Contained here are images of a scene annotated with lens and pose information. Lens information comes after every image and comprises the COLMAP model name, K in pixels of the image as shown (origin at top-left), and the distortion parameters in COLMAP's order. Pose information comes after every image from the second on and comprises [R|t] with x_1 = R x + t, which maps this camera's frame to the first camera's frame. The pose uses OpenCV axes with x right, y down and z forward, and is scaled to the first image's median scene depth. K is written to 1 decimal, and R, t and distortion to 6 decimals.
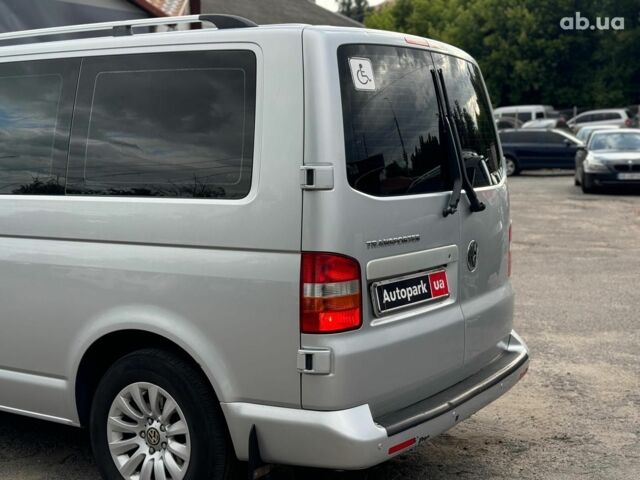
lens RADIAL K [[913.7, 0, 320.0], [0, 913.7, 240.0], [0, 0, 1]] dist [0.151097, -0.042718]
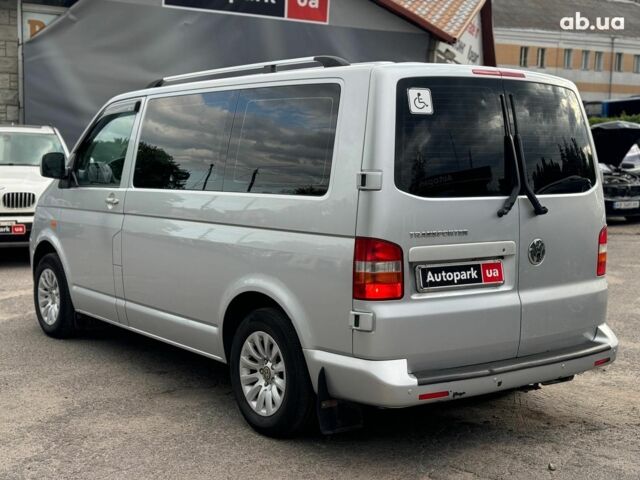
lens RADIAL K [[913.7, 0, 320.0], [0, 913.7, 240.0], [0, 0, 1]] dist [0.151097, -0.042718]
pose [[0.937689, 0.046125, -0.344401, 0.349852], [-0.050644, 0.998708, -0.004131, 0.023077], [0.343765, 0.021315, 0.938814, -0.228100]]
